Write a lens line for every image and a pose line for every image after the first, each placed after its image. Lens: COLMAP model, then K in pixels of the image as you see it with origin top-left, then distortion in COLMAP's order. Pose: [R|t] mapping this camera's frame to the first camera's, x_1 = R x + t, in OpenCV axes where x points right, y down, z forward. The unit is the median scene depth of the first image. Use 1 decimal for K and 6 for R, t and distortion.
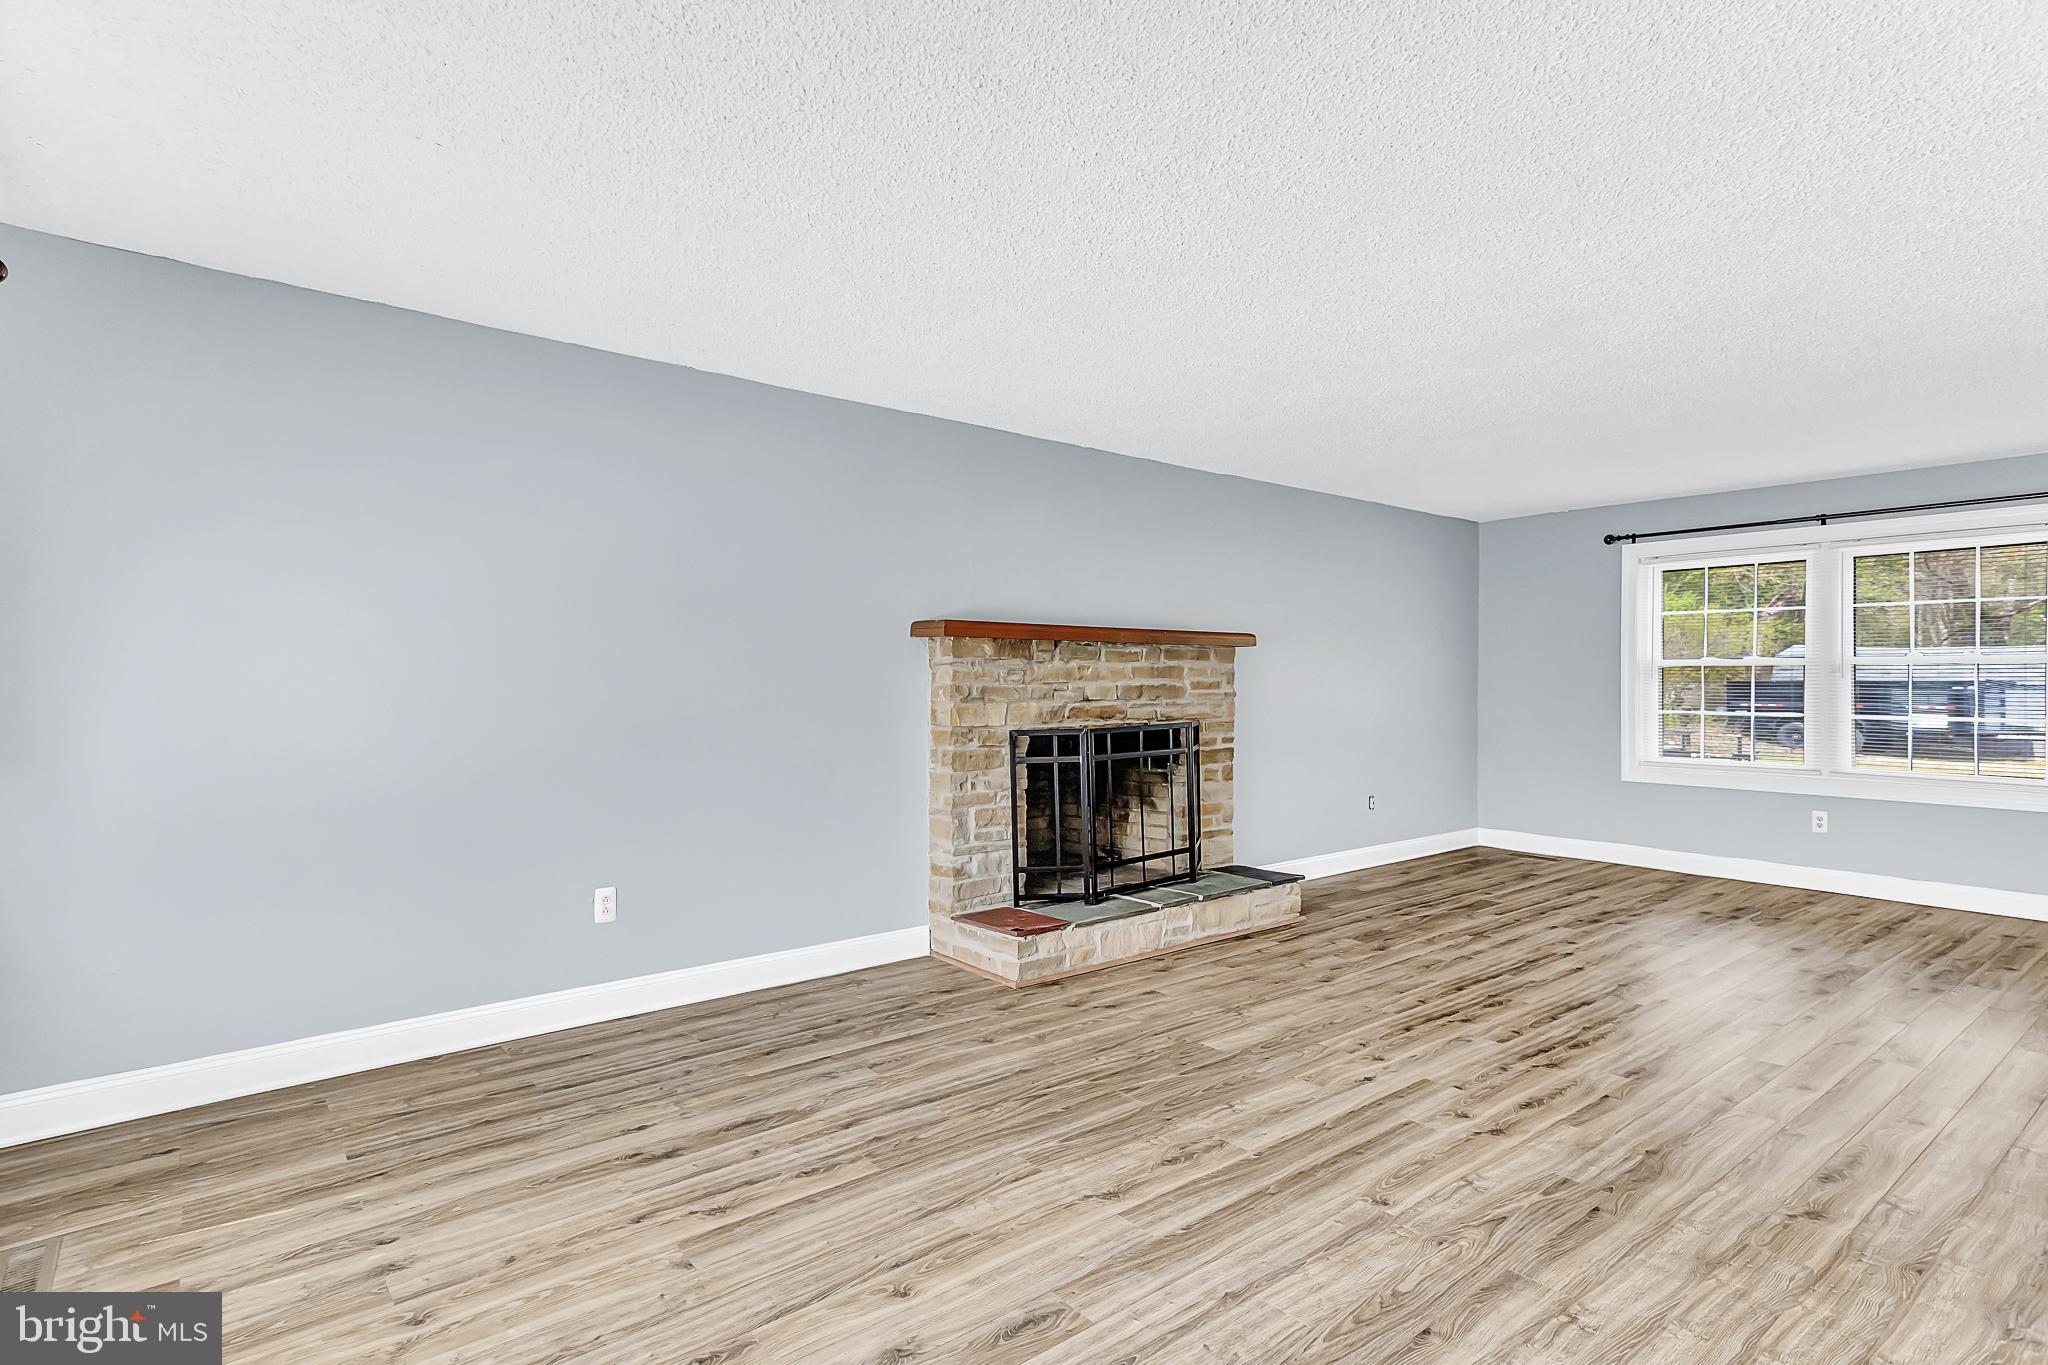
lens RADIAL K [[1000.8, 0, 973.2], [0, 1000.8, 681.5], [0, 0, 1]] dist [0.031841, 0.001425]
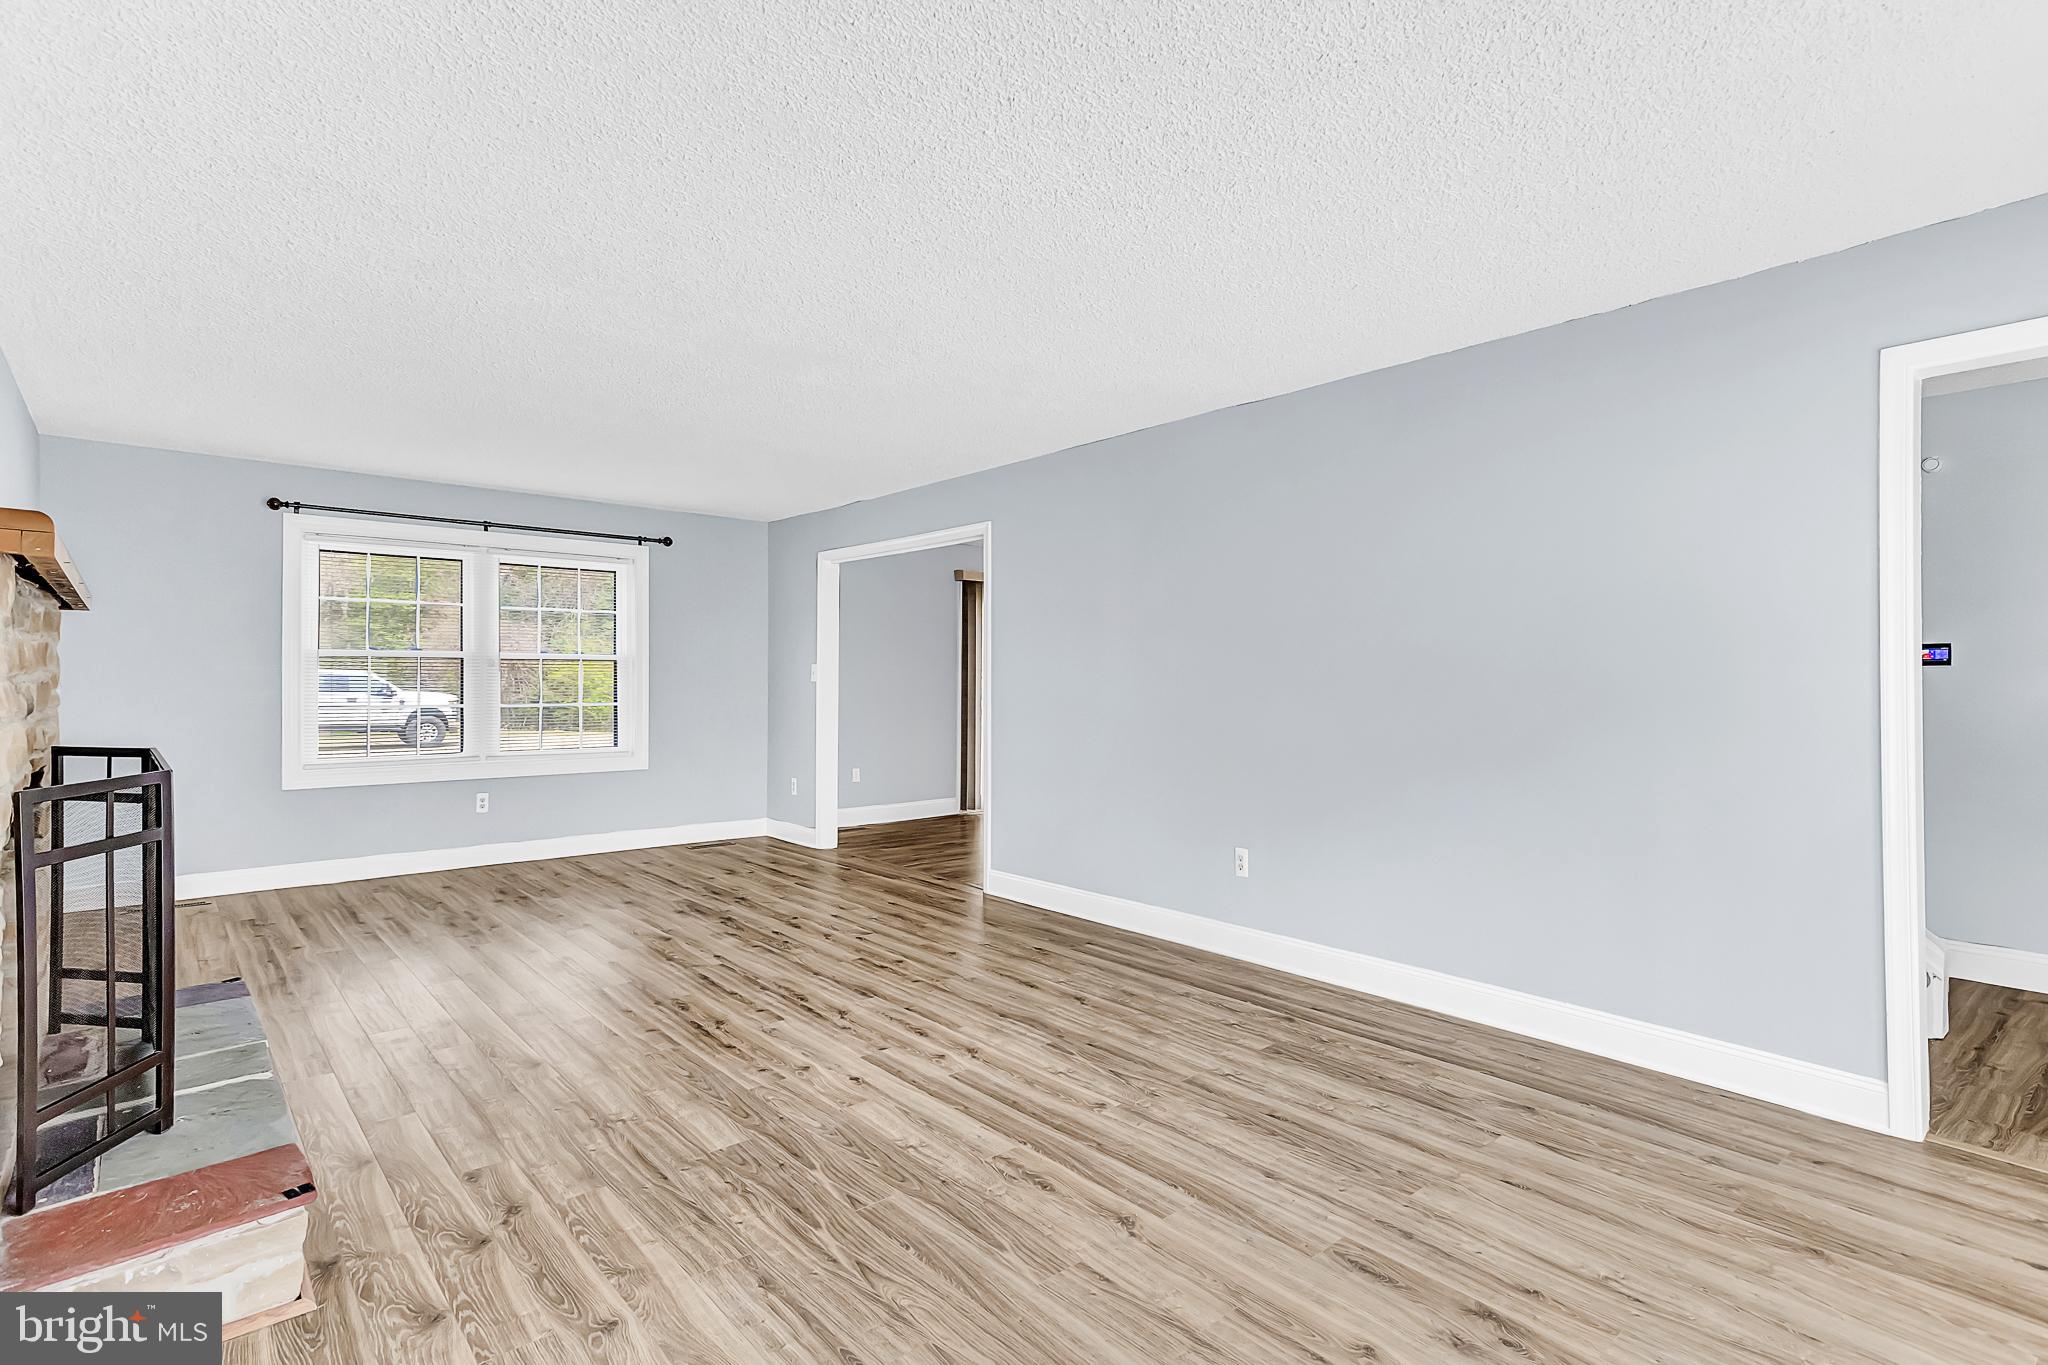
lens RADIAL K [[1015.1, 0, 1058.0], [0, 1015.1, 670.3], [0, 0, 1]] dist [0.032183, 0.000318]
pose [[-0.071785, 0.005134, 0.997407, -0.622348], [-0.006166, 0.999965, -0.005591, -0.011563], [-0.997401, -0.006551, -0.071751, 0.837753]]
